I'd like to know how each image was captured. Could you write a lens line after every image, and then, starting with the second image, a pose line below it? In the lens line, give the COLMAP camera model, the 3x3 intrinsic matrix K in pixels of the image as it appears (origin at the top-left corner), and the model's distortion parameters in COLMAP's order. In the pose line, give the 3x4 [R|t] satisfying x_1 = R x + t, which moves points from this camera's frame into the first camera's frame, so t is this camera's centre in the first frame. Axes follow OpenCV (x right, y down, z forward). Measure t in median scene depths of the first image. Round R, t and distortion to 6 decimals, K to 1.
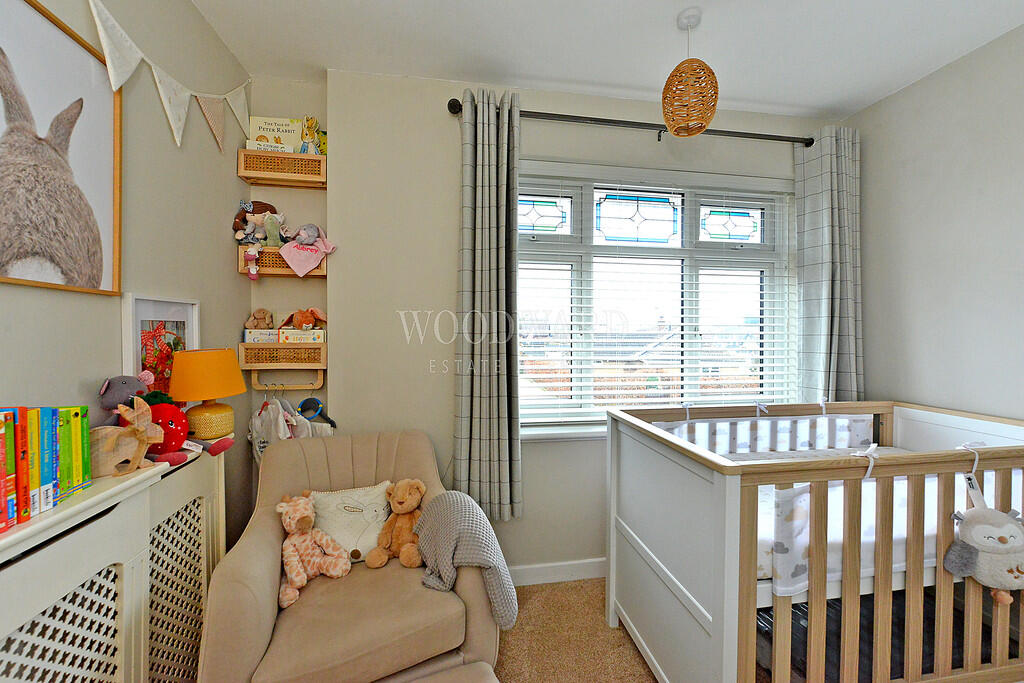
lens RADIAL K [[412.2, 0, 513.2], [0, 412.2, 336.6], [0, 0, 1]] dist [-0.003064, -0.001303]
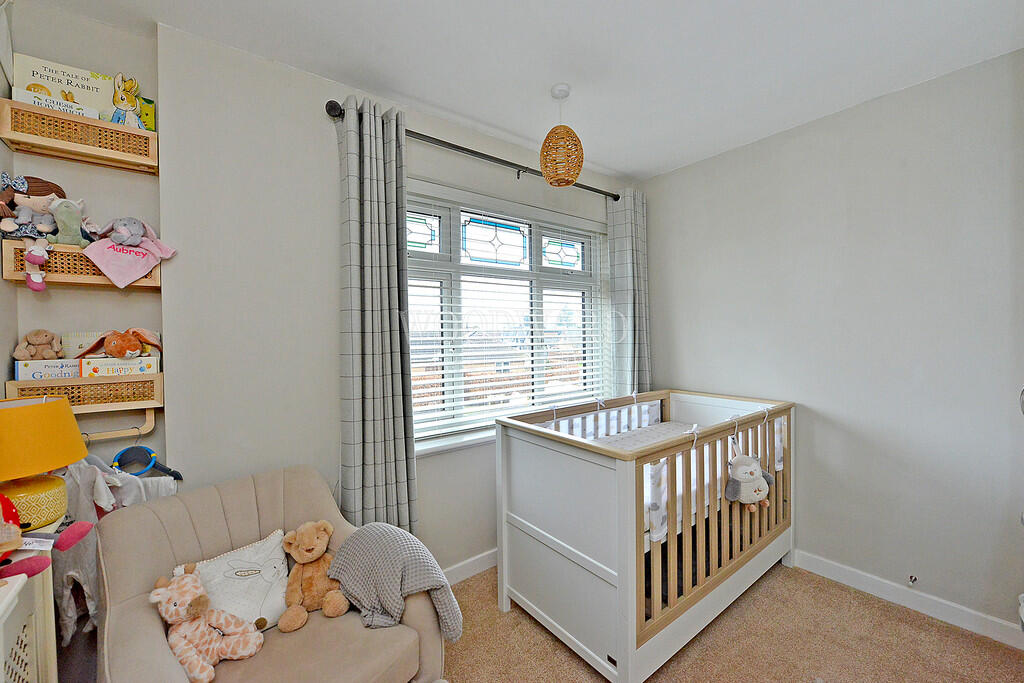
lens RADIAL K [[412.2, 0, 513.2], [0, 412.2, 336.6], [0, 0, 1]] dist [-0.003064, -0.001303]
pose [[0.878237, -0.019300, 0.477836, -0.243161], [0.019731, 0.999797, 0.004119, -0.044755], [-0.477819, 0.005811, 0.878439, -0.000860]]
